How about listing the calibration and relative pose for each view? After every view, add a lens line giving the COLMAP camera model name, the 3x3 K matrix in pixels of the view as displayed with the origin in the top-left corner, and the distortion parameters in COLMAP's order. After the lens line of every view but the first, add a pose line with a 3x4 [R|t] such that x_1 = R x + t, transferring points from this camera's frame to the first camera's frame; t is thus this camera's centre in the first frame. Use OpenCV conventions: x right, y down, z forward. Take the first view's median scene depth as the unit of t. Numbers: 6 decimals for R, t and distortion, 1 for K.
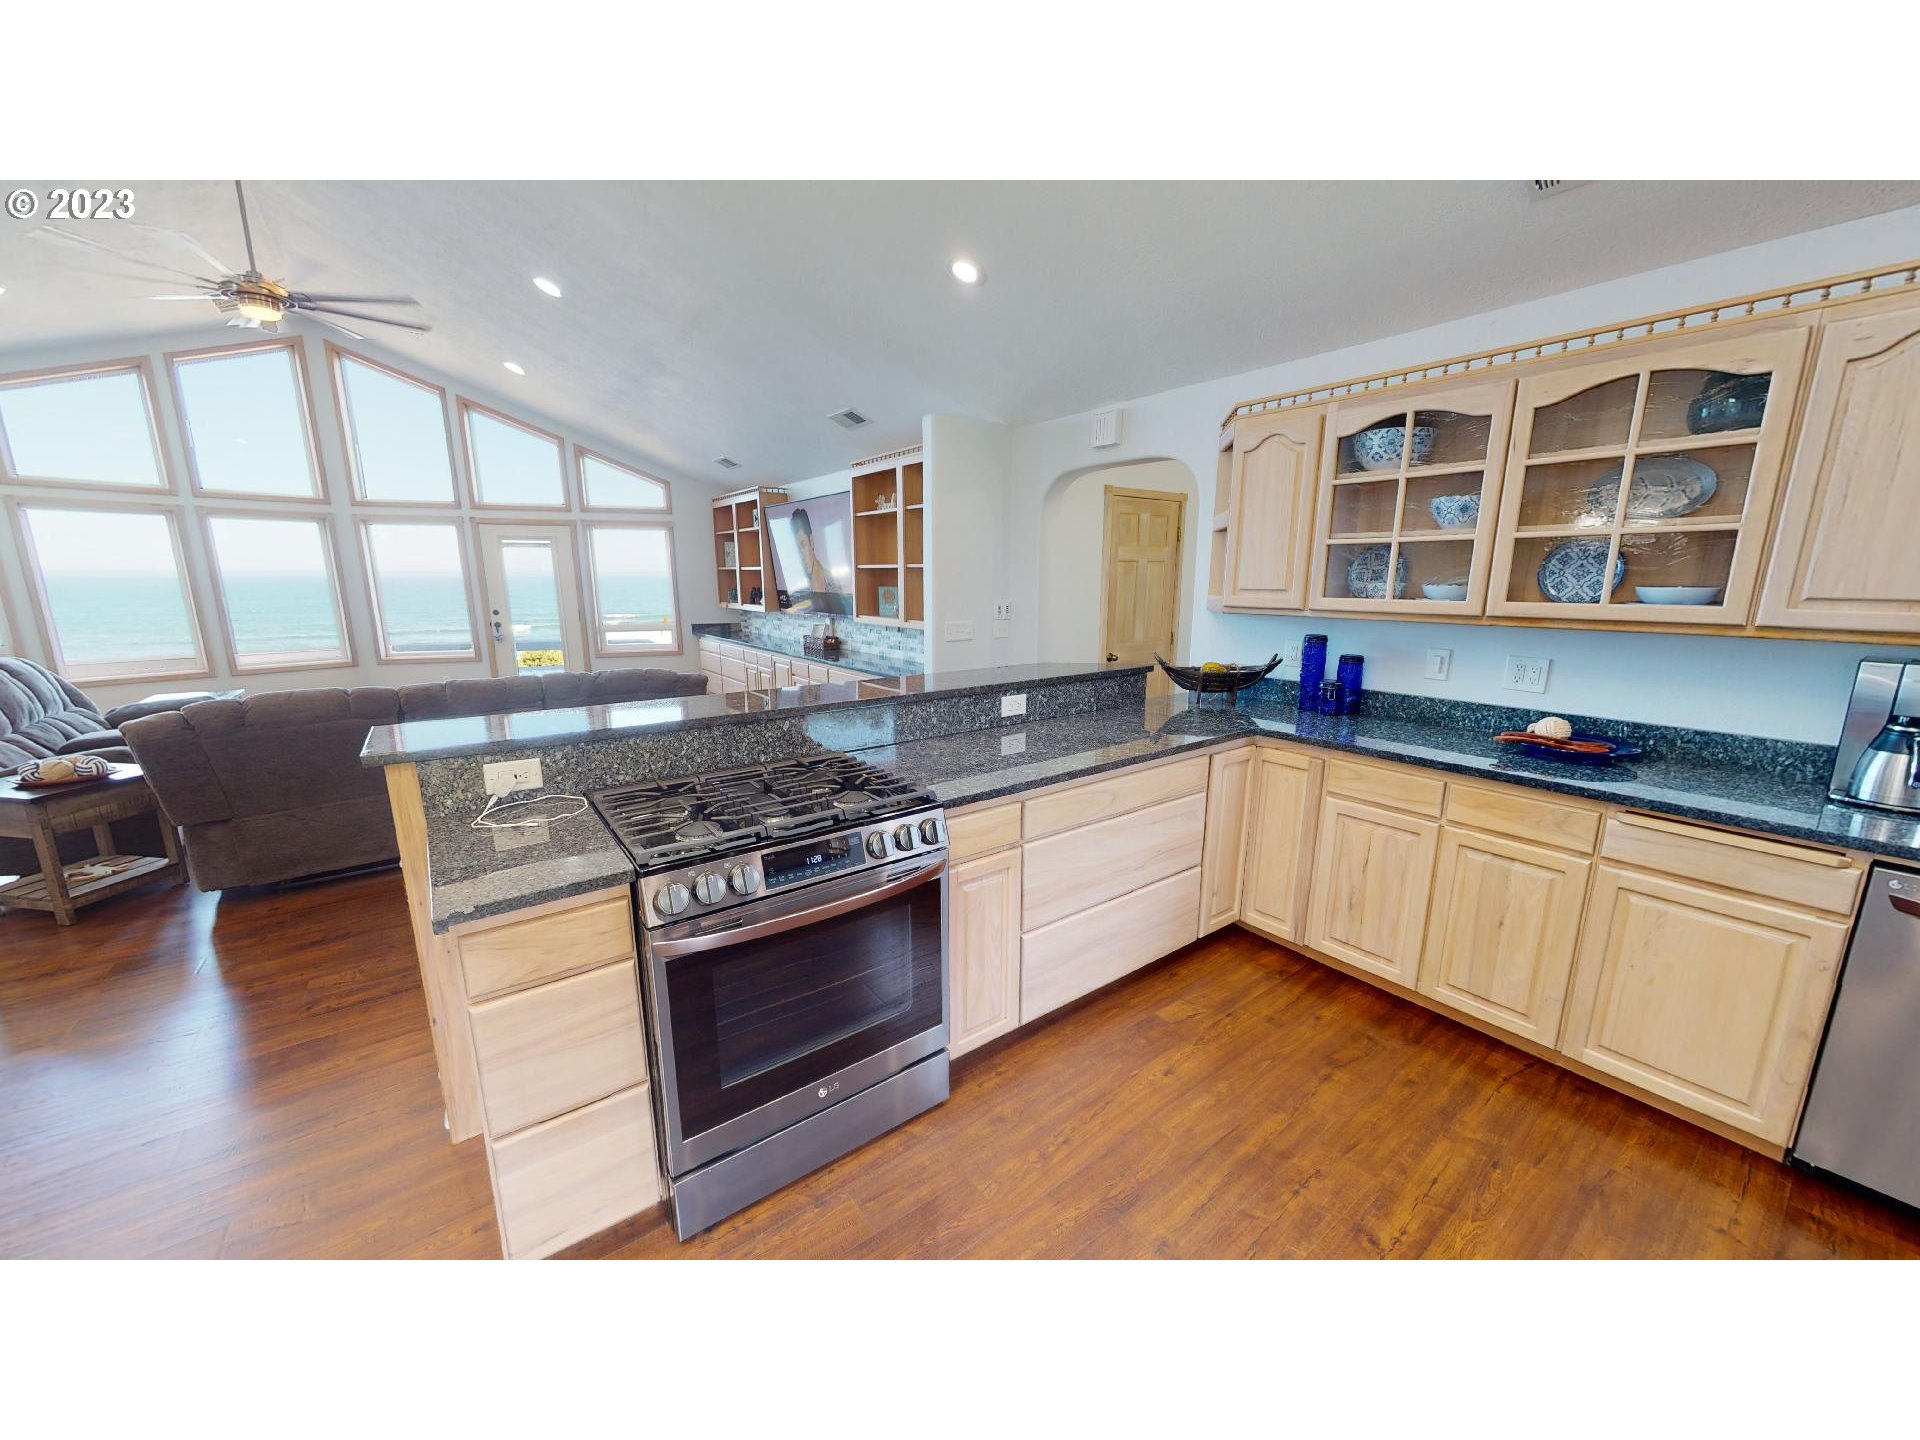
lens RADIAL K [[702.6, 0, 960.0], [0, 702.6, 720.0], [0, 0, 1]] dist [0.000029, -0.000014]
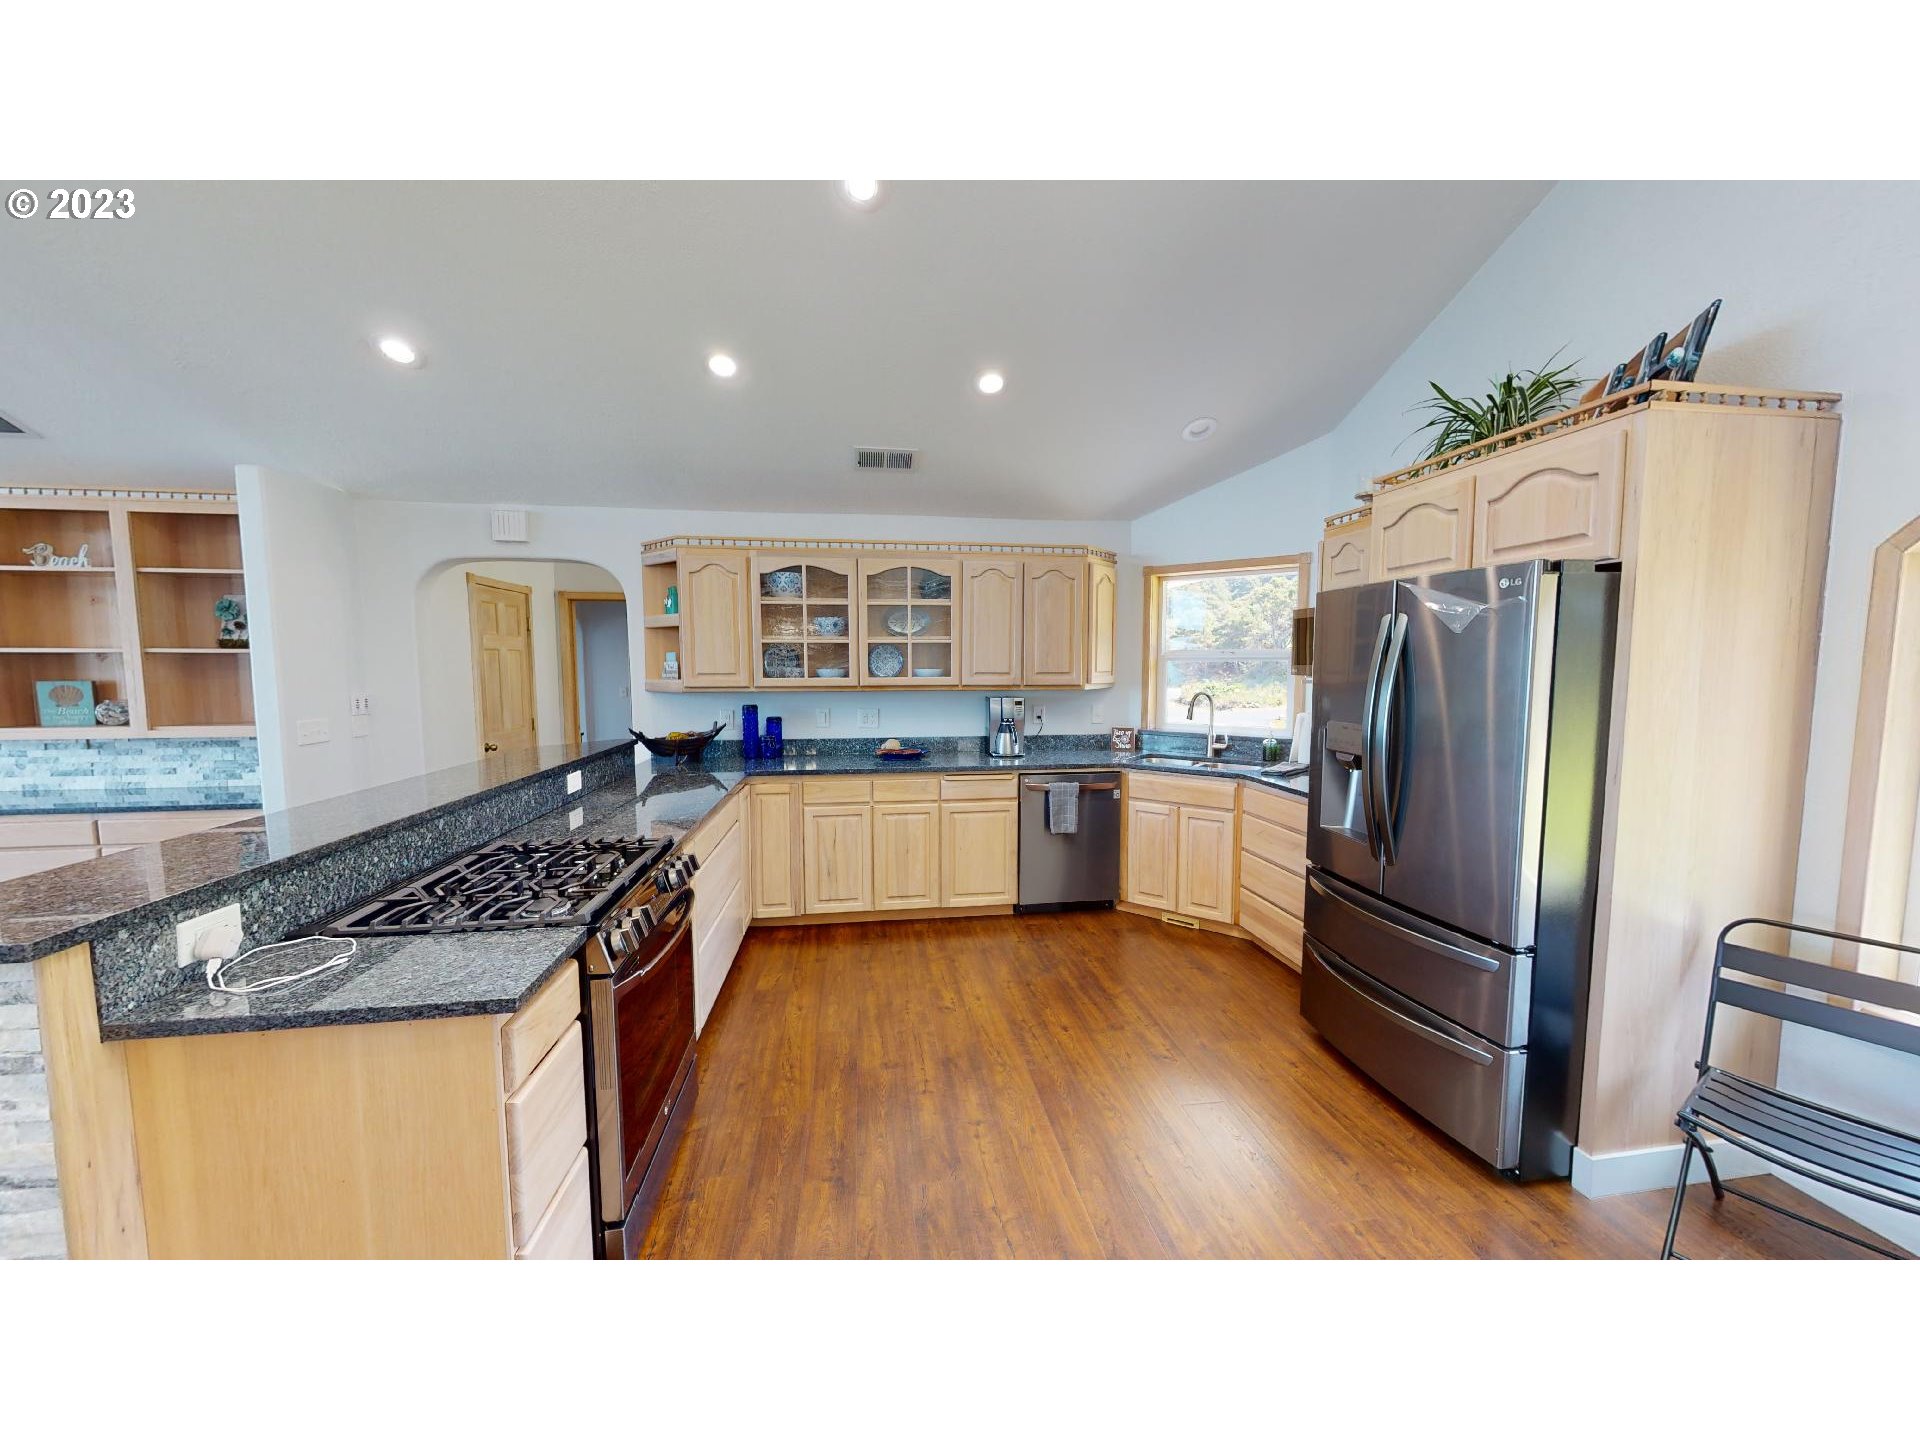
lens RADIAL K [[702.6, 0, 960.0], [0, 702.6, 720.0], [0, 0, 1]] dist [0.000029, -0.000014]
pose [[0.476942, -0.071517, 0.876020, -0.545714], [0.178036, 0.983884, -0.016607, 0.007814], [-0.860715, 0.163884, 0.481988, -0.039385]]
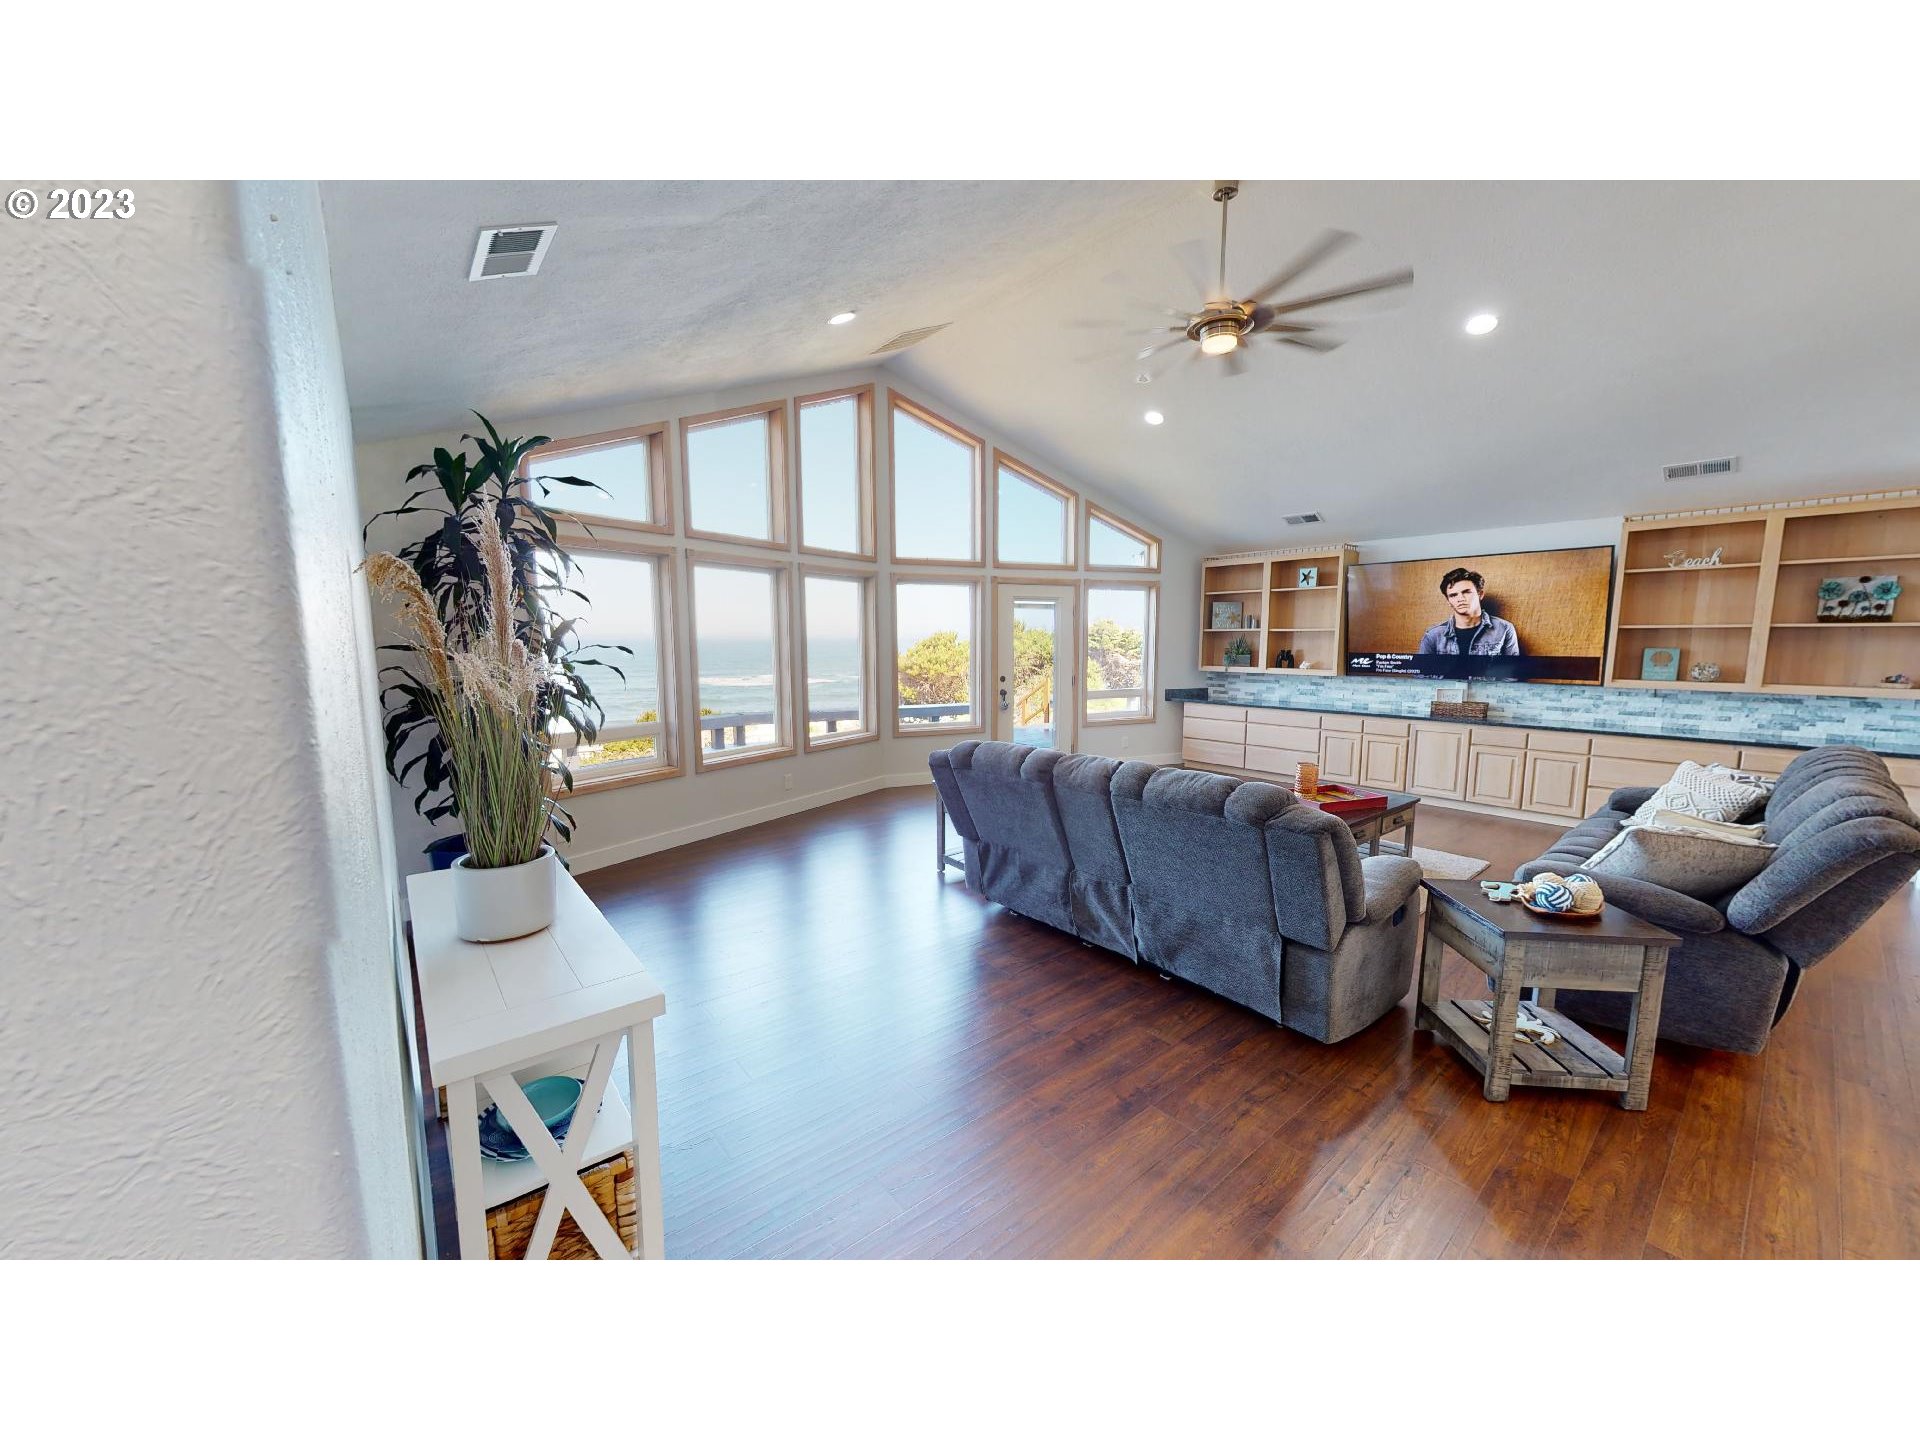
lens RADIAL K [[702.6, 0, 960.0], [0, 702.6, 720.0], [0, 0, 1]] dist [0.000029, -0.000014]
pose [[0.999069, -0.010465, 0.041859, -2.060533], [0.013983, 0.996312, -0.084662, -0.063293], [-0.040819, 0.085169, 0.995530, 0.266007]]
